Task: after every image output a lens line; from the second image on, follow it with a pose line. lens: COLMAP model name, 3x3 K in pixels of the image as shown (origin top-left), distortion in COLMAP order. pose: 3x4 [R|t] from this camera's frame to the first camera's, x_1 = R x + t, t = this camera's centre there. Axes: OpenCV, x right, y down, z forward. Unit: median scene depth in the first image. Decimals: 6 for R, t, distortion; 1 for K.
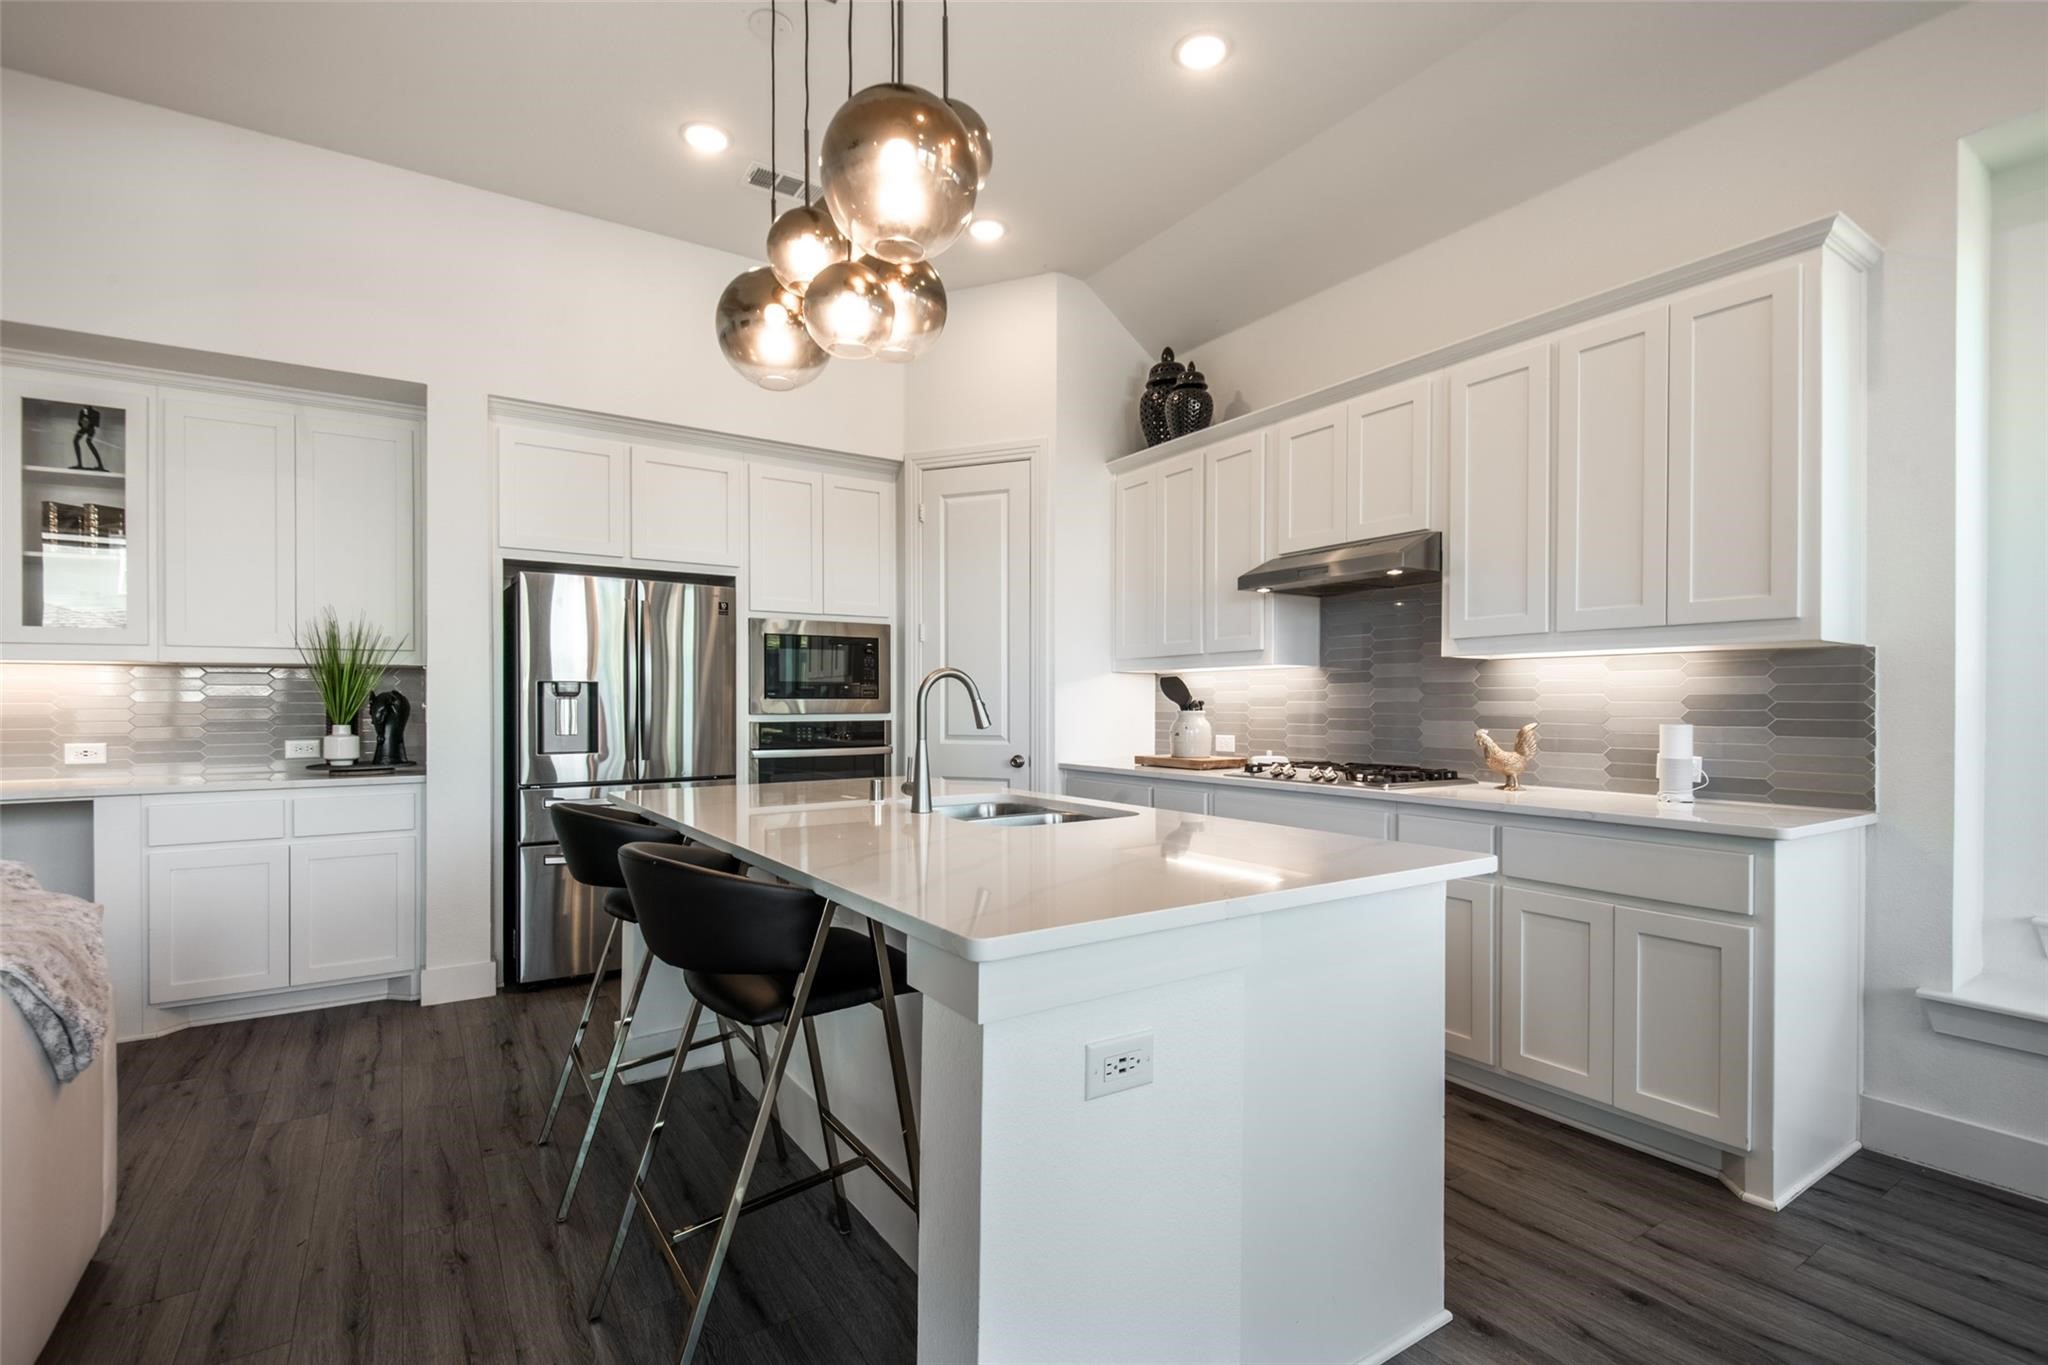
lens RADIAL K [[954.1, 0, 1020.0], [0, 954.1, 714.4], [0, 0, 1]] dist [-0.004138, -0.000897]
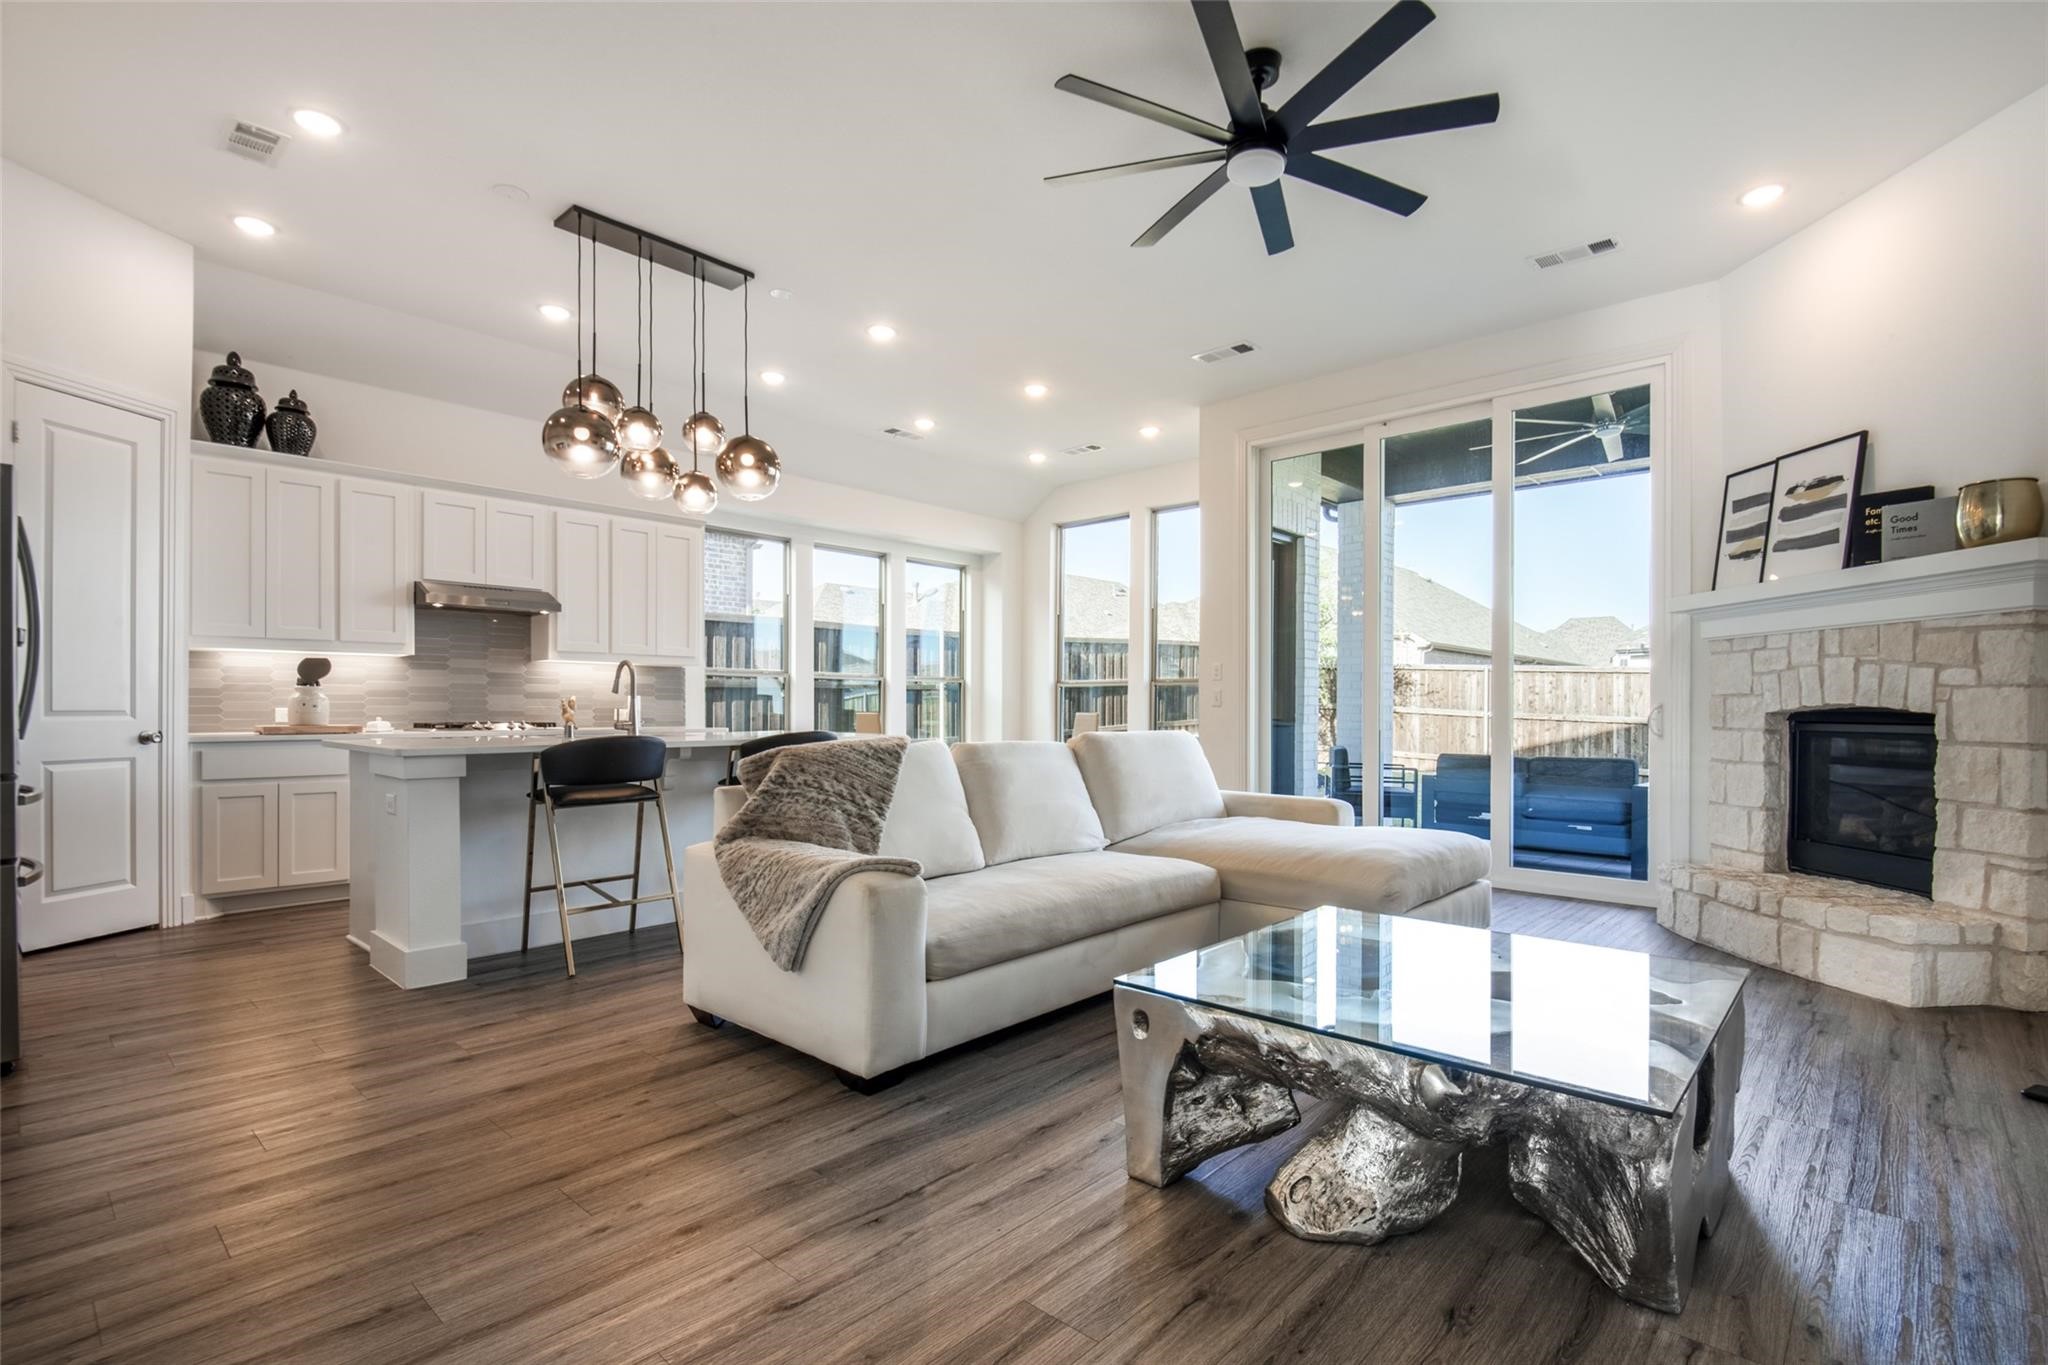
lens RADIAL K [[990.2, 0, 1086.5], [0, 990.2, 706.3], [0, 0, 1]] dist [0.023297, -0.000220]
pose [[-0.273217, -0.001206, 0.961952, -1.438490], [0.008921, 0.999953, 0.003787, 0.027138], [-0.961911, 0.009616, -0.273193, 0.436016]]
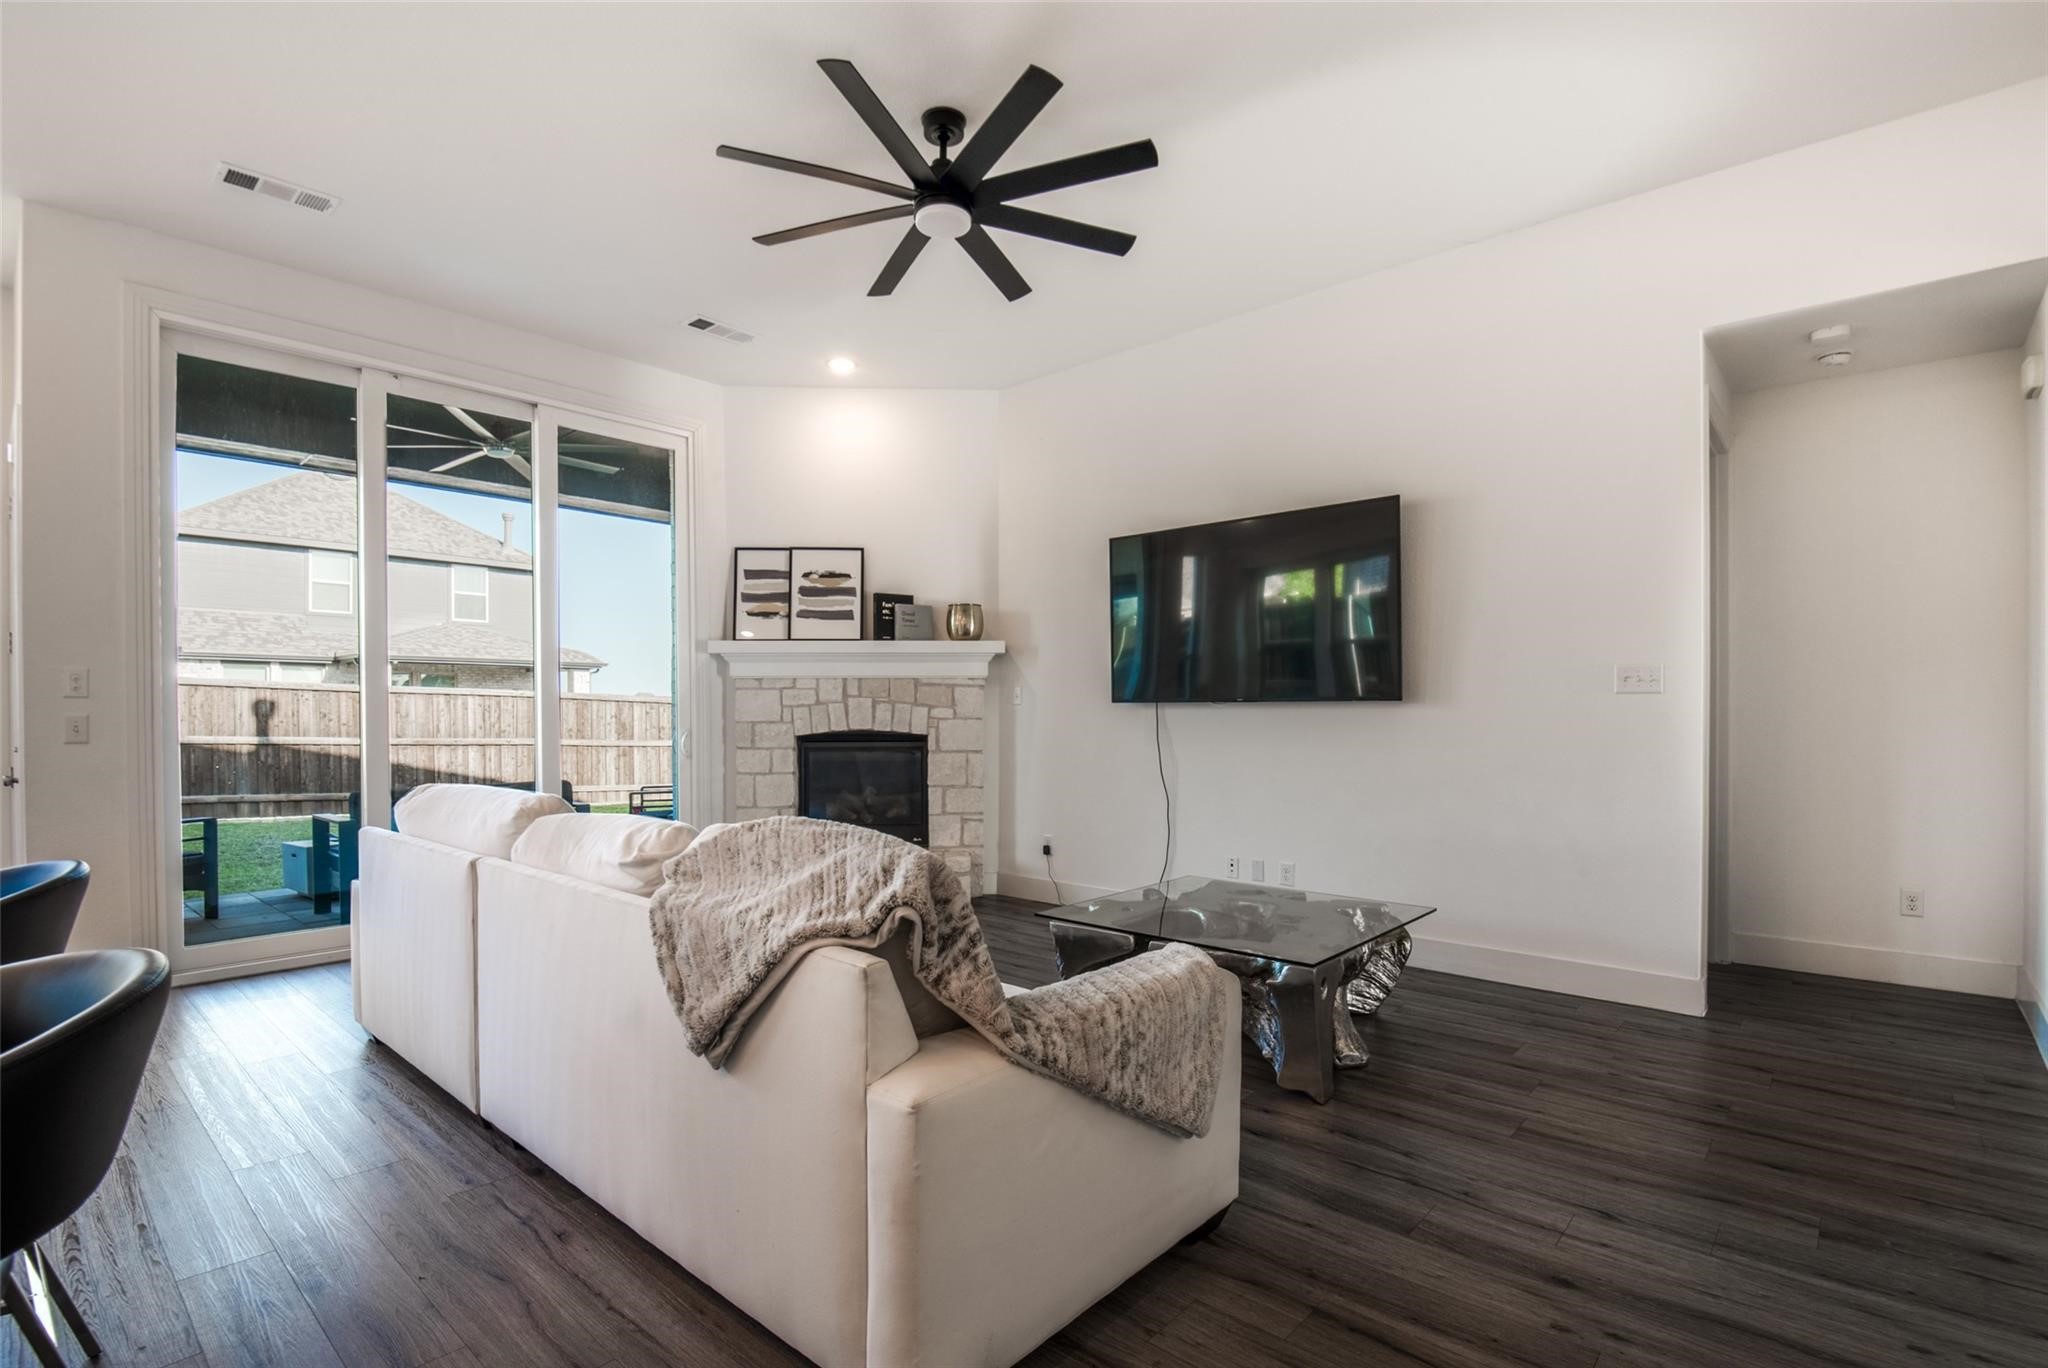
lens RADIAL K [[954.1, 0, 1020.0], [0, 954.1, 715.9], [0, 0, 1]] dist [-0.004138, -0.000897]
pose [[-0.964354, 0.002217, -0.264606, -0.456712], [-0.001897, 0.999881, 0.015293, -0.009098], [0.264608, 0.015250, -0.964235, 0.907214]]
